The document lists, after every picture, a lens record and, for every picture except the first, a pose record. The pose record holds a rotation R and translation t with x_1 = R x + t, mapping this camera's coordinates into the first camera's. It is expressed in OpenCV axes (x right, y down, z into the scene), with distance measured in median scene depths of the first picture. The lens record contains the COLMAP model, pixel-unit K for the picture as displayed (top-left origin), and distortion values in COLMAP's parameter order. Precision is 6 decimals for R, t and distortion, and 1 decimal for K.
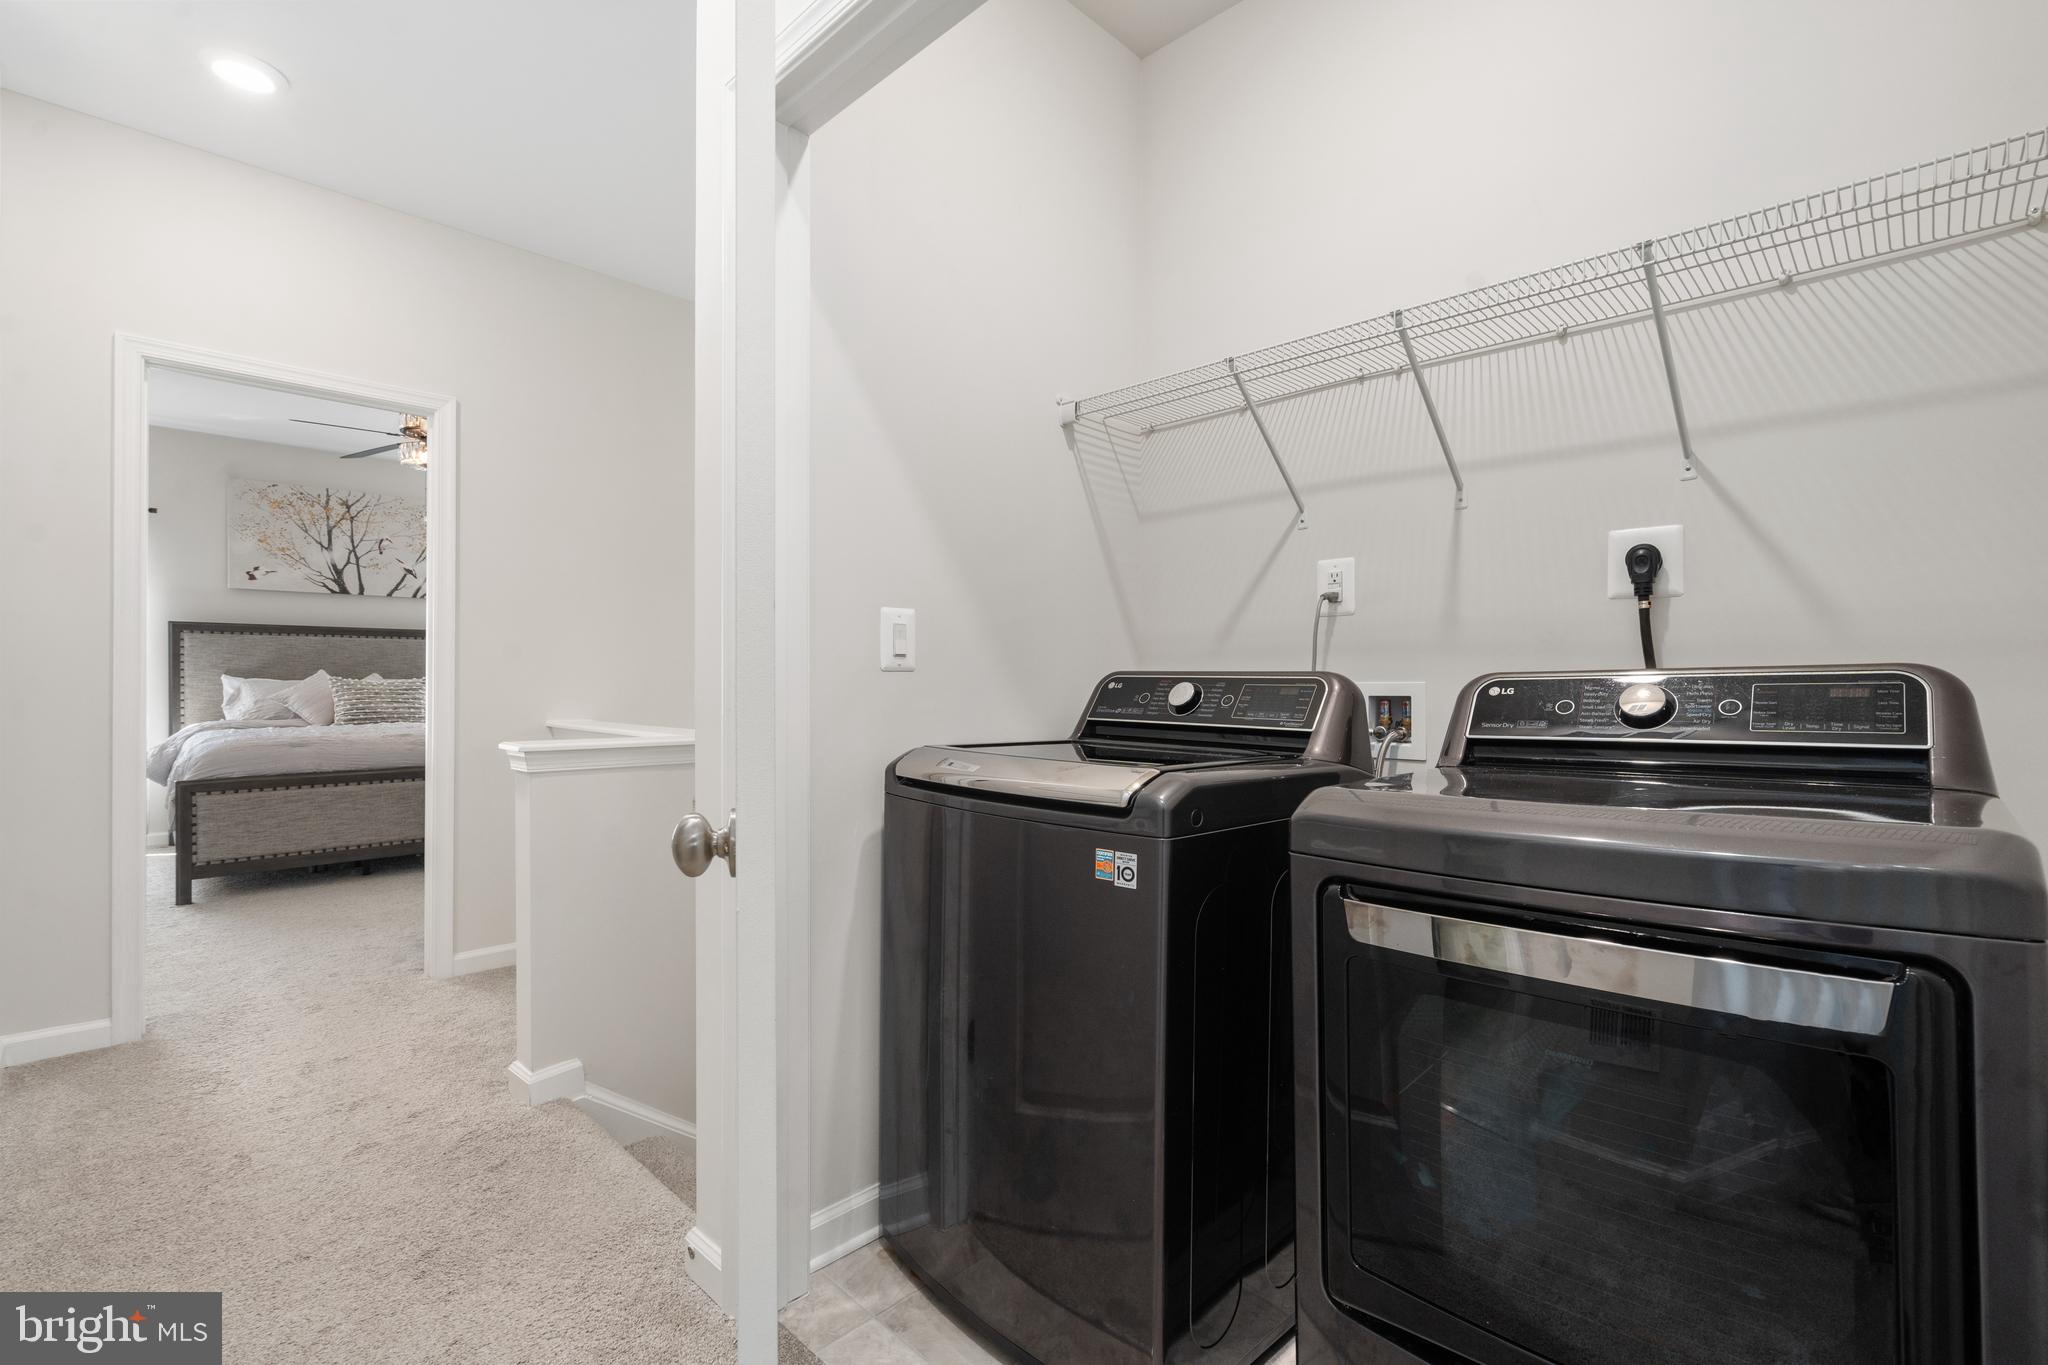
lens RADIAL K [[948.9, 0, 1024.3], [0, 948.9, 686.8], [0, 0, 1]] dist [0.002857, 0.000225]
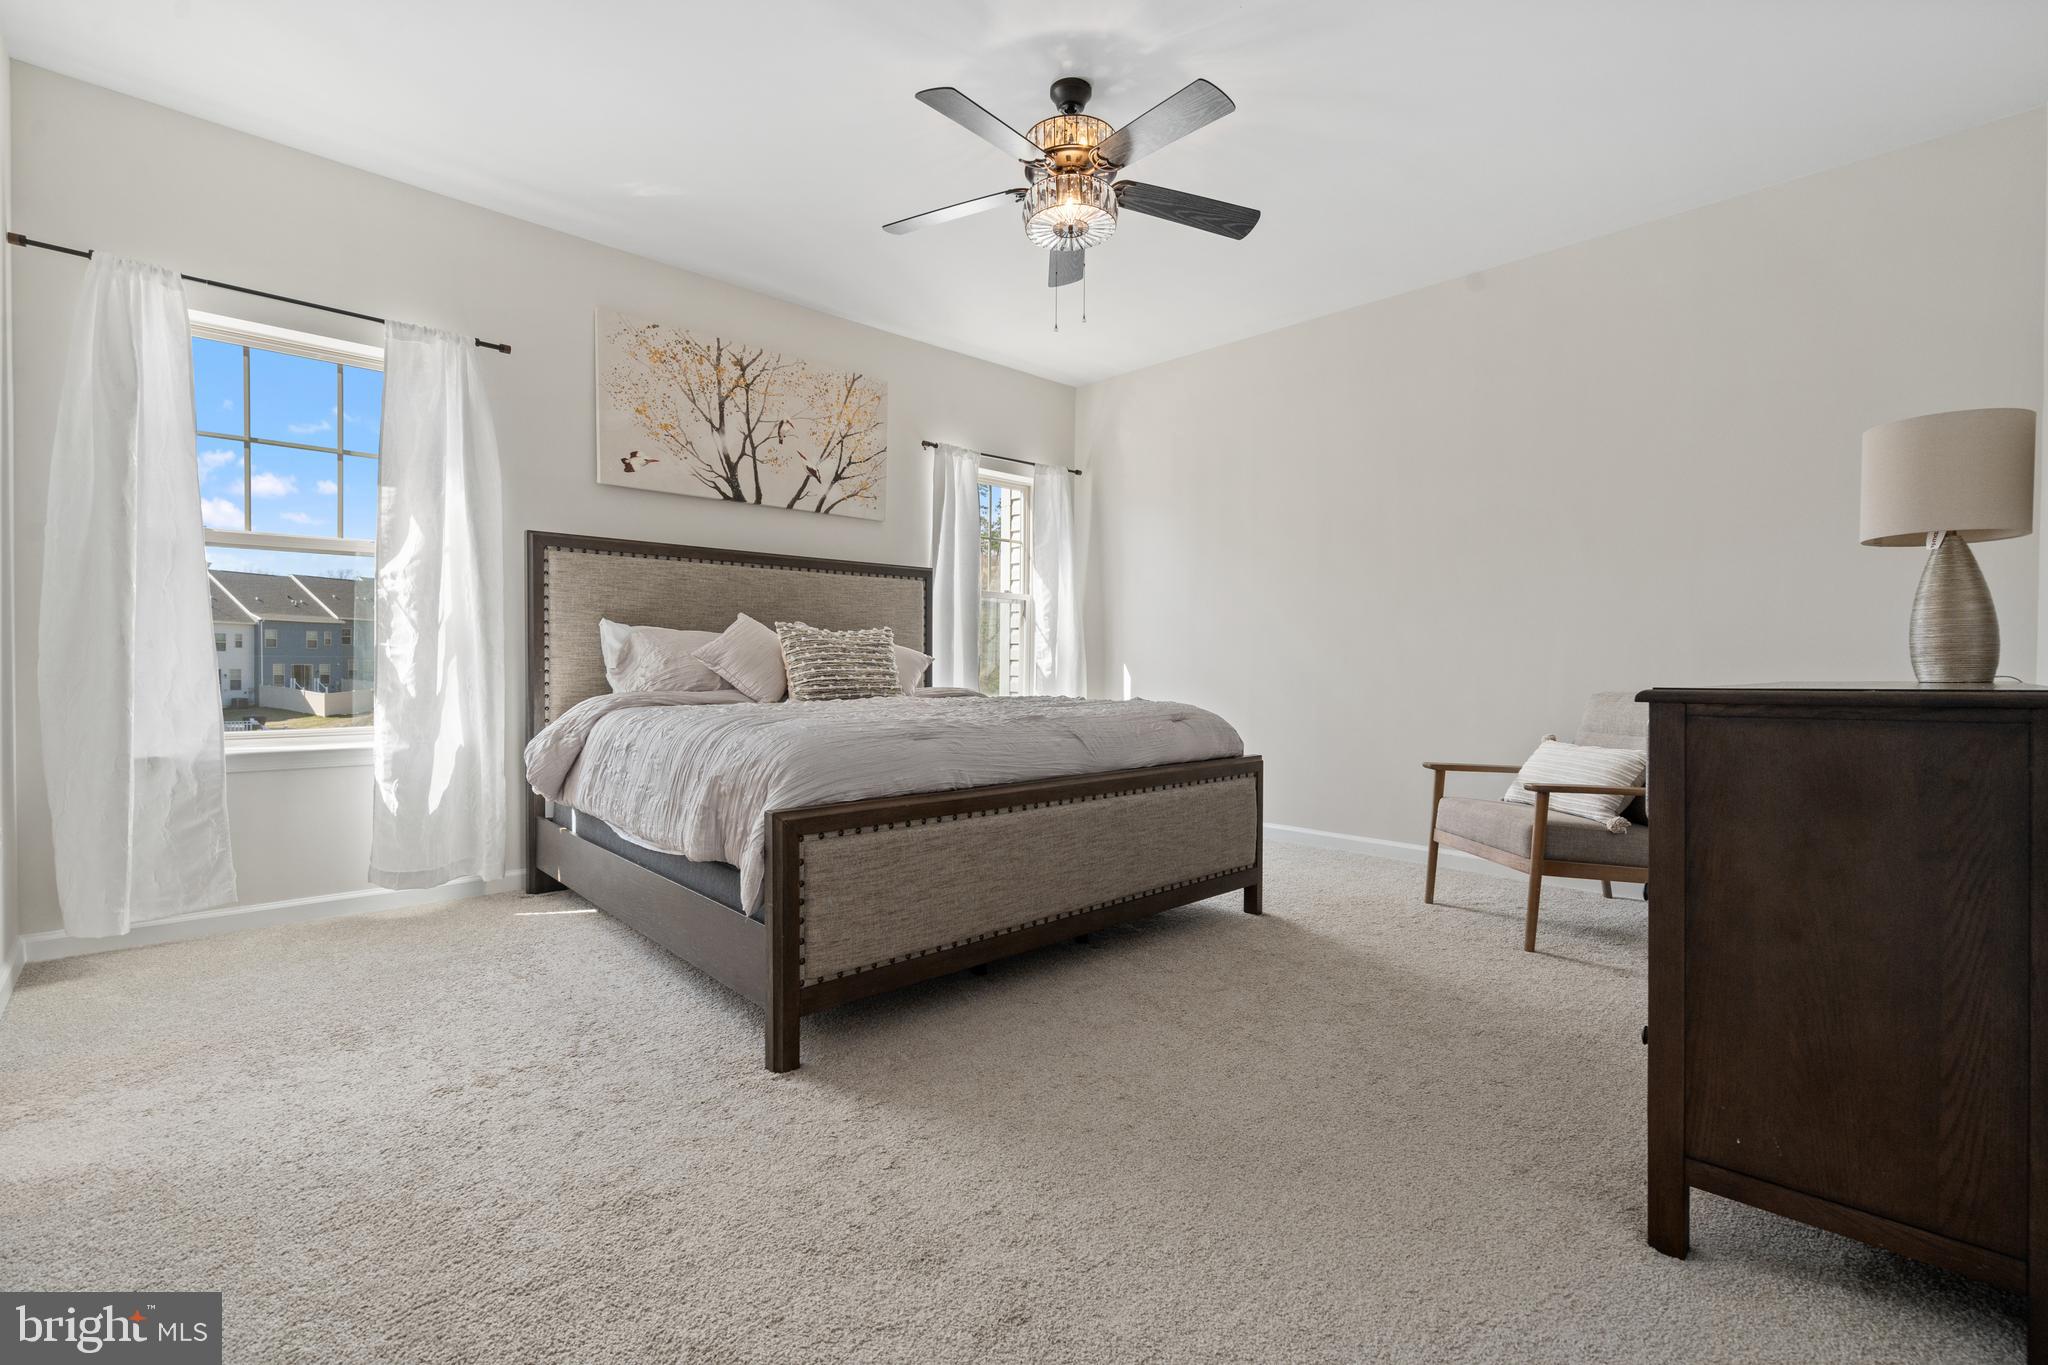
lens RADIAL K [[948.9, 0, 1023.3], [0, 948.9, 678.2], [0, 0, 1]] dist [0.002857, 0.000225]
pose [[0.999735, 0.005560, -0.022356, -0.524516], [-0.005439, 0.999970, 0.005487, 0.019965], [0.022386, -0.005364, 0.999735, 0.365436]]
